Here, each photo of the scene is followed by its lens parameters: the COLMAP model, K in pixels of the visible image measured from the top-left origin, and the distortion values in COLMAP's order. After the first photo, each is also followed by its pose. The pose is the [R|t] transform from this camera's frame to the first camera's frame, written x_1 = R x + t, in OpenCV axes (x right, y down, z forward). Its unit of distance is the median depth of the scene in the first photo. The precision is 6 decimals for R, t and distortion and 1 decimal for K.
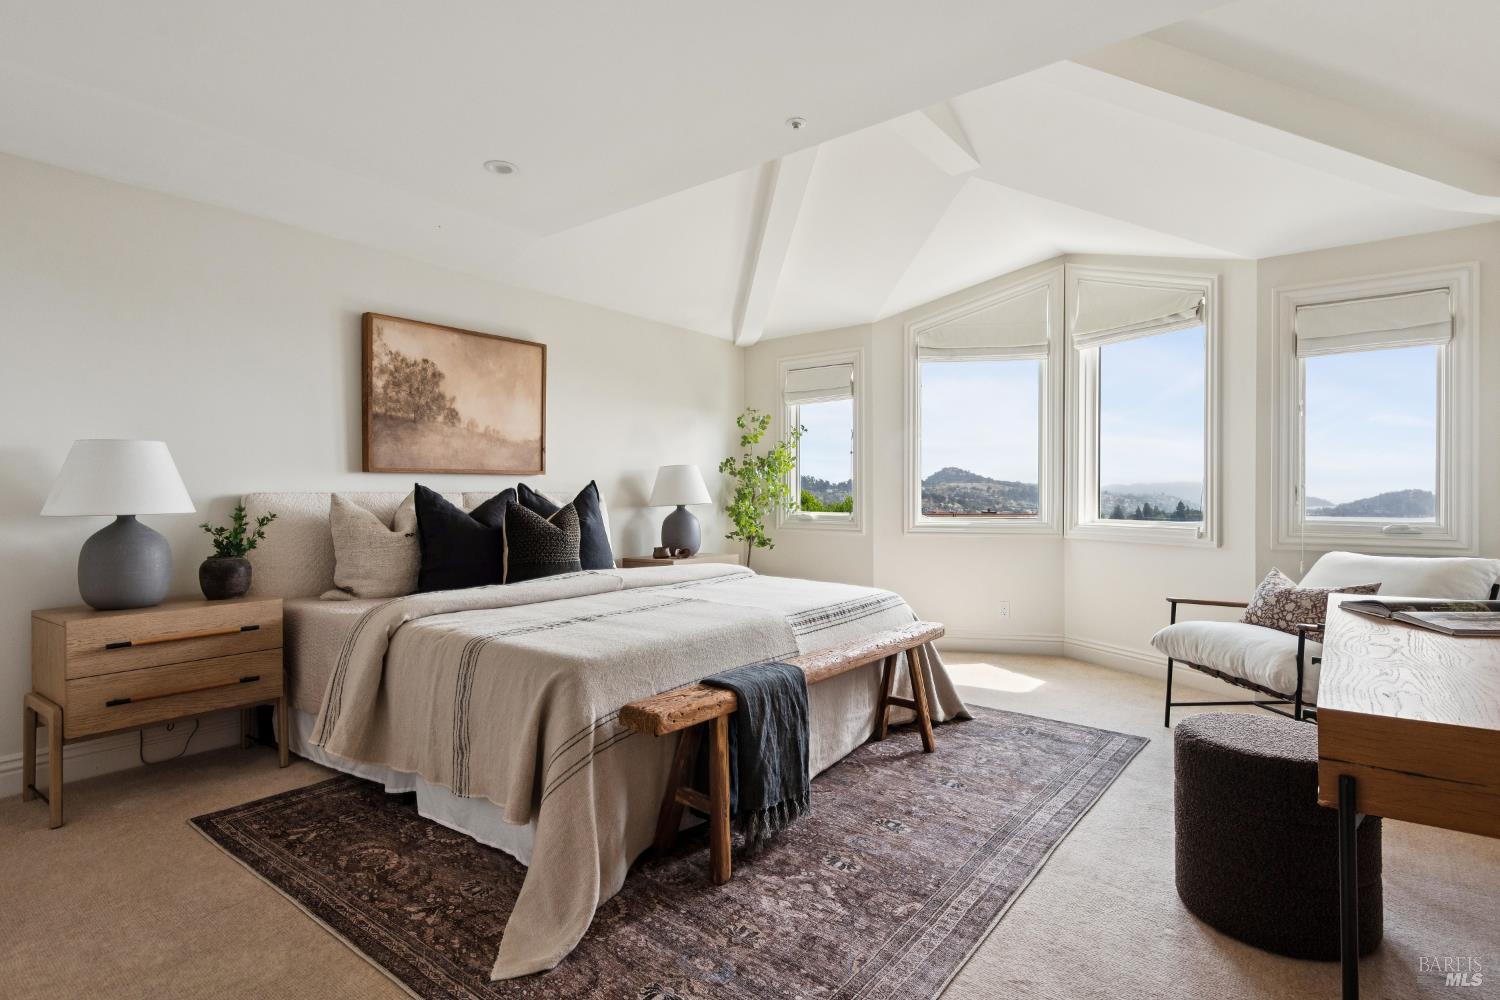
lens RADIAL K [[763.4, 0, 748.8], [0, 763.4, 493.5], [0, 0, 1]] dist [-0.001368, -0.000155]
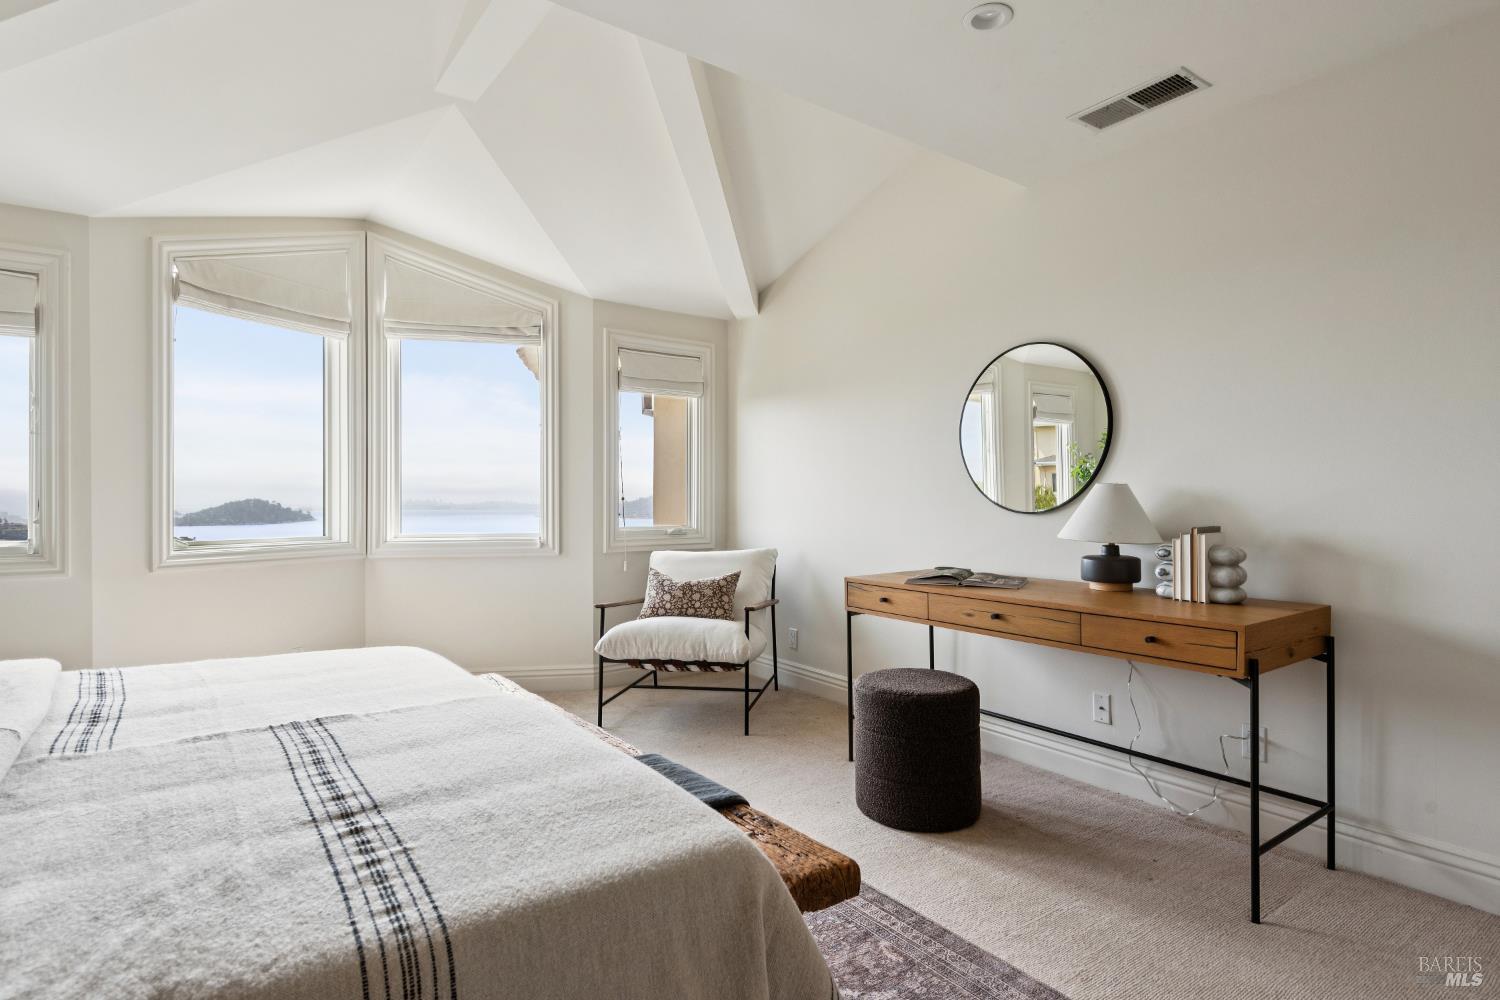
lens RADIAL K [[780.4, 0, 749.9], [0, 780.4, 504.6], [0, 0, 1]] dist [0.023491, -0.000347]
pose [[0.274397, -0.003100, 0.961611, -0.380701], [0.000804, 0.999995, 0.002994, -0.003415], [-0.961616, -0.000049, 0.274398, 0.447308]]
